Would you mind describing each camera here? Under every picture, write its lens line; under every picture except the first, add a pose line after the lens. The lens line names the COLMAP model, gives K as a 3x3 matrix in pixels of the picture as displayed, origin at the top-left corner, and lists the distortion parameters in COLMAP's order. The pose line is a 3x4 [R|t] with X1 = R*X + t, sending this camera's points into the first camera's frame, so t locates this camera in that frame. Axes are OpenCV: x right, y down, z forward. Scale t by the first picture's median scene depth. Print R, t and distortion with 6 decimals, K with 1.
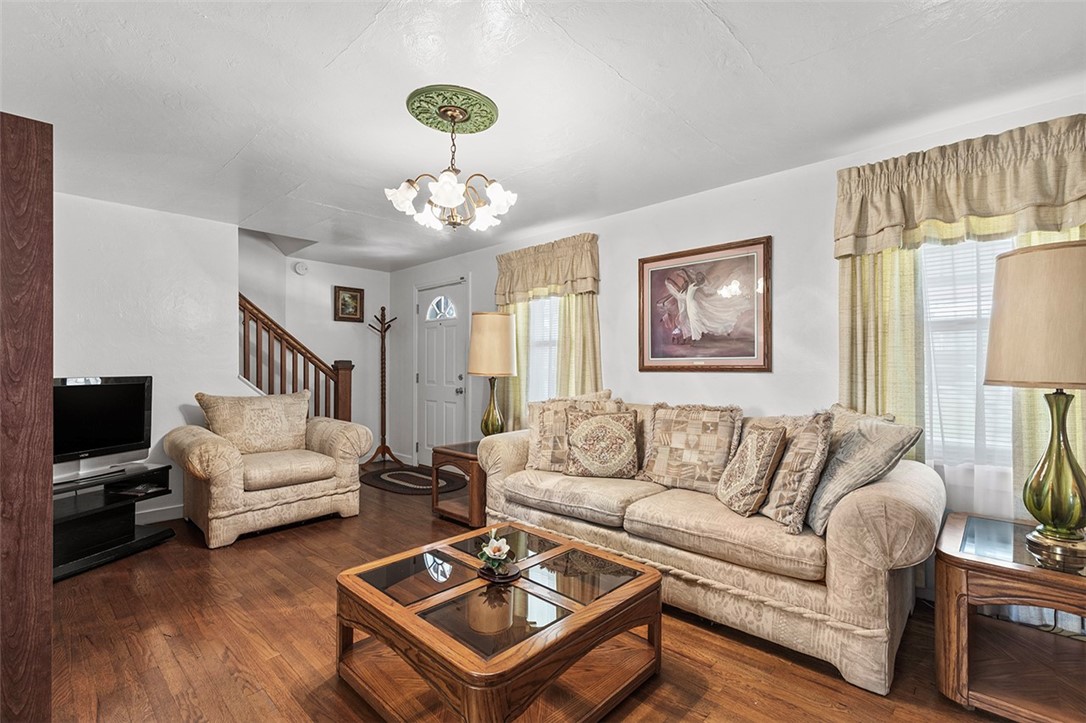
lens RADIAL K [[499.3, 0, 550.8], [0, 499.3, 362.9], [0, 0, 1]] dist [0.011559, -0.001721]
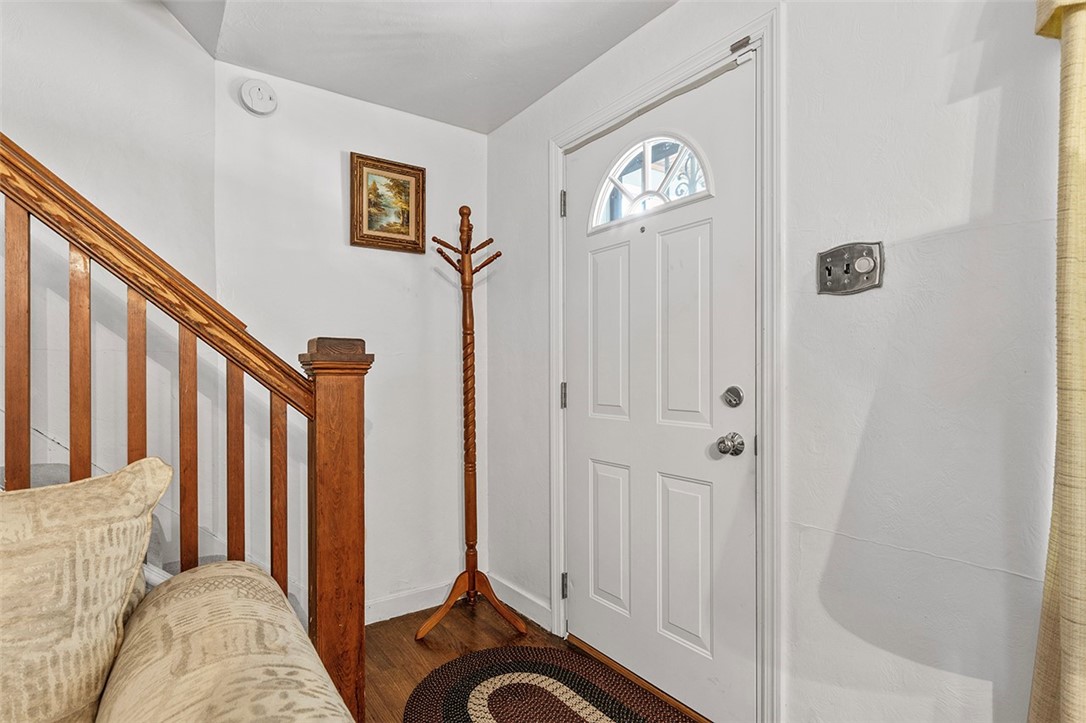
lens RADIAL K [[567.8, 0, 543.7], [0, 567.8, 366.3], [0, 0, 1]] dist [-0.001621, -0.000067]
pose [[0.981021, -0.004417, -0.193853, -0.202438], [0.004582, 0.999989, 0.000404, 0.009494], [0.193849, -0.001285, 0.981031, 0.598691]]
